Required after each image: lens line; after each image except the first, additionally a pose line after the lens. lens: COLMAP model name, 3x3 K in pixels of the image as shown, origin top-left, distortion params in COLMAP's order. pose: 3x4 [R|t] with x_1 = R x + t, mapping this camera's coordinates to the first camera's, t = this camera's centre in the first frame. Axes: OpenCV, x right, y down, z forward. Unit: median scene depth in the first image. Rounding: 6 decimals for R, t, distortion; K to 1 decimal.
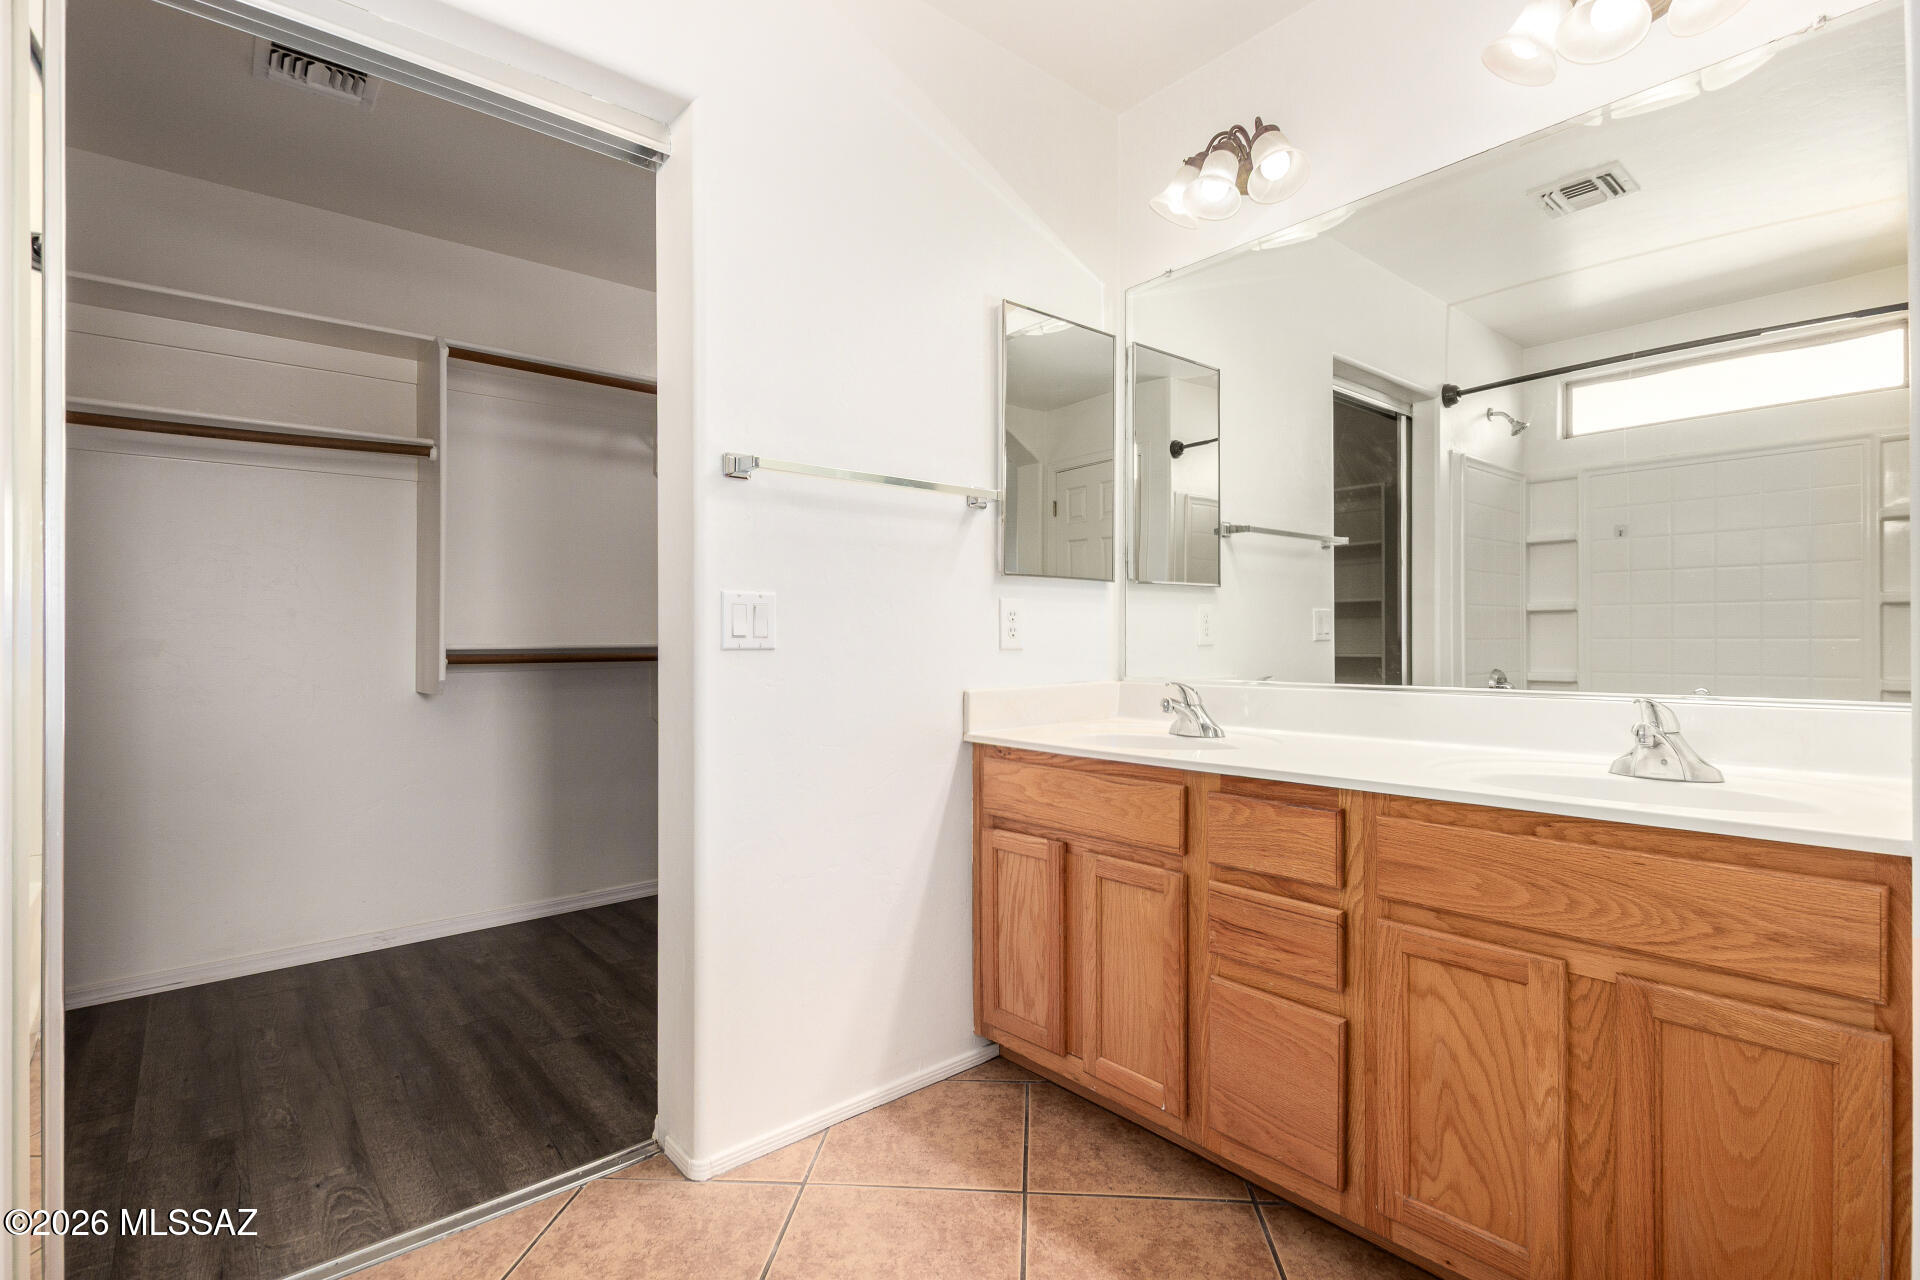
lens RADIAL K [[899.8, 0, 987.9], [0, 899.8, 630.2], [0, 0, 1]] dist [0.019745, -0.007769]
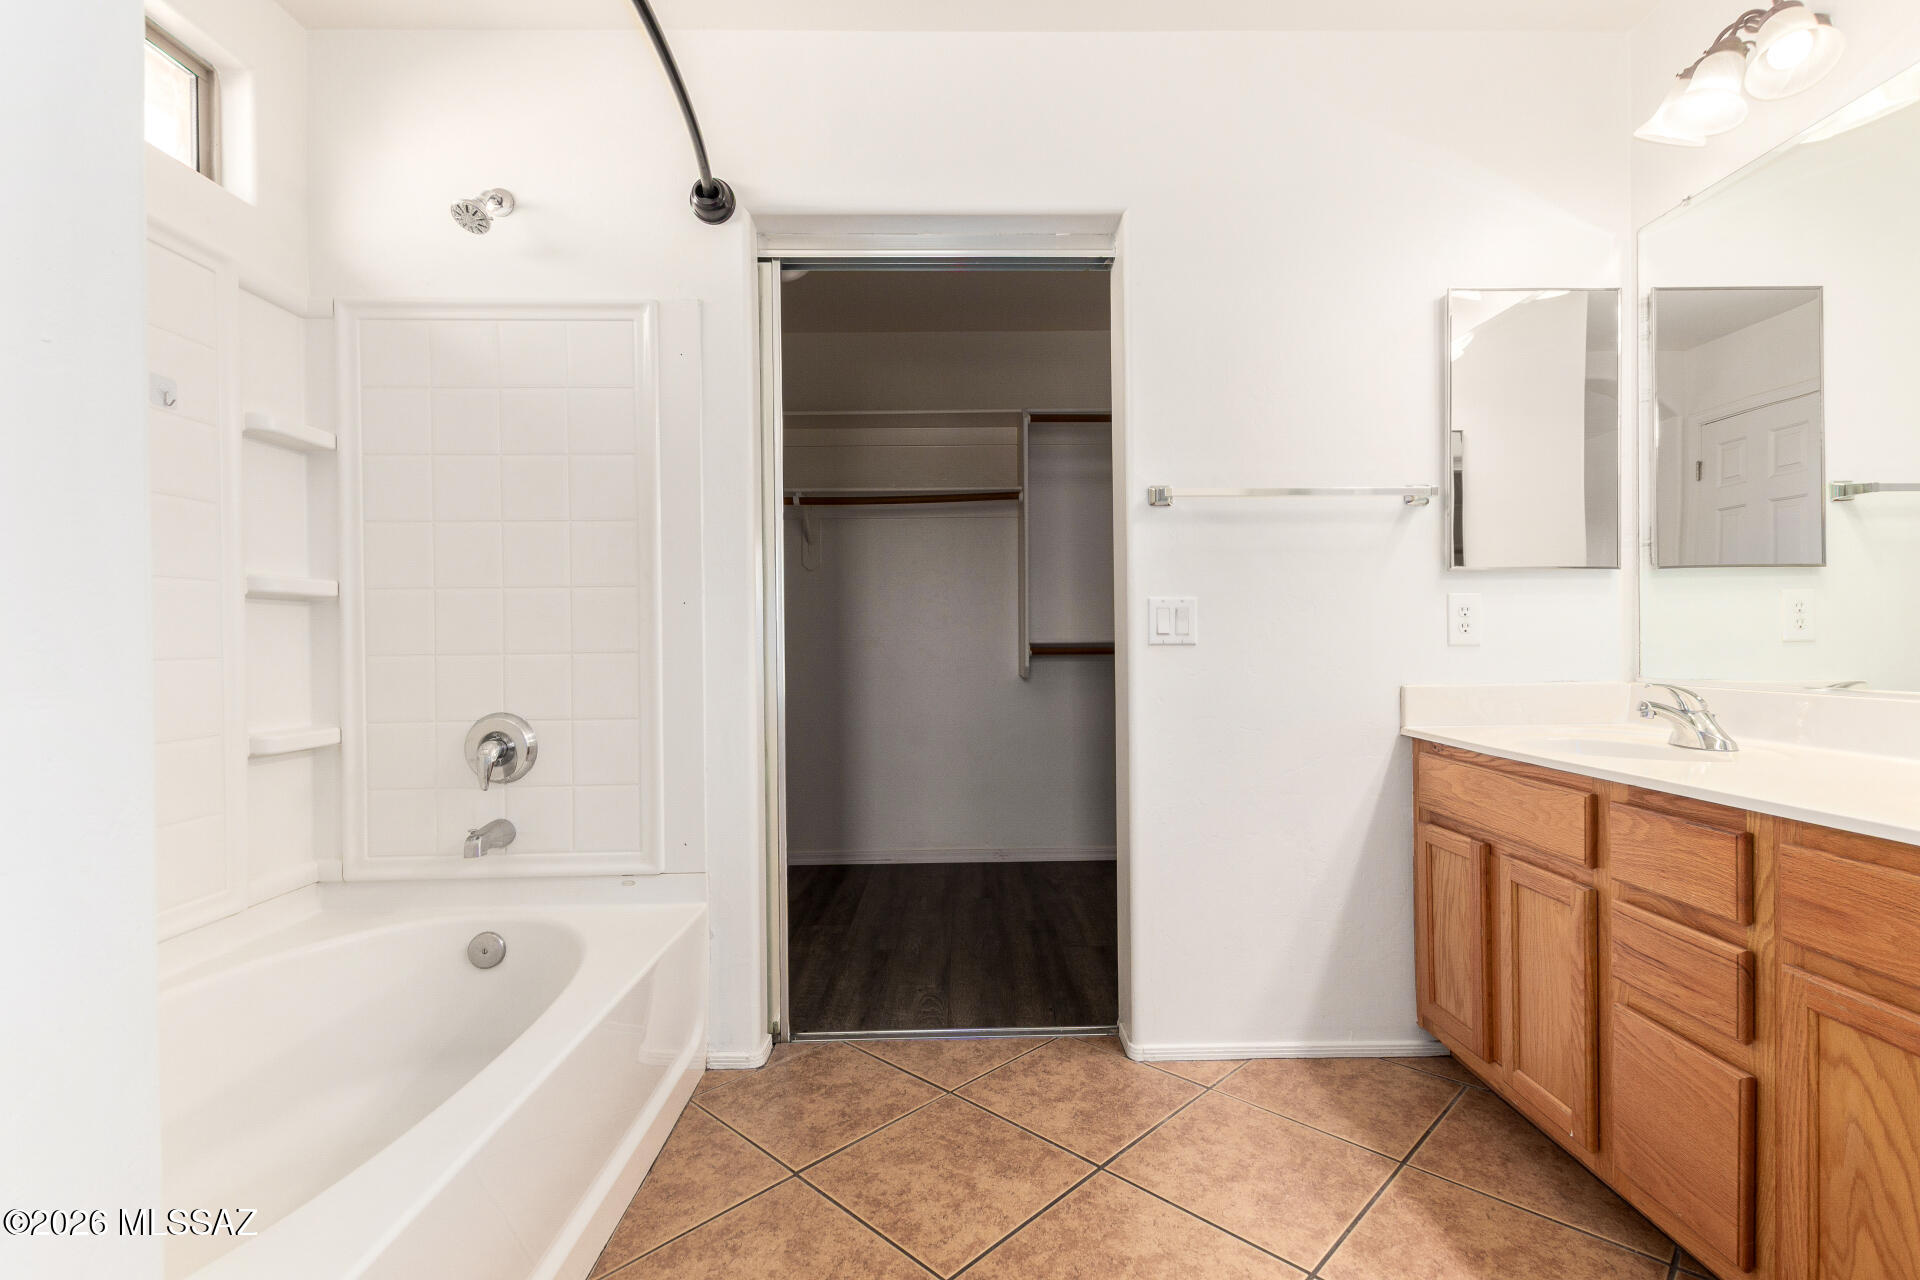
lens RADIAL K [[899.8, 0, 987.9], [0, 899.8, 630.2], [0, 0, 1]] dist [0.019745, -0.007769]
pose [[0.774763, -0.006250, -0.632221, 0.319600], [0.011189, 0.999930, 0.003826, -0.005595], [0.632153, -0.010038, 0.774779, -0.106960]]
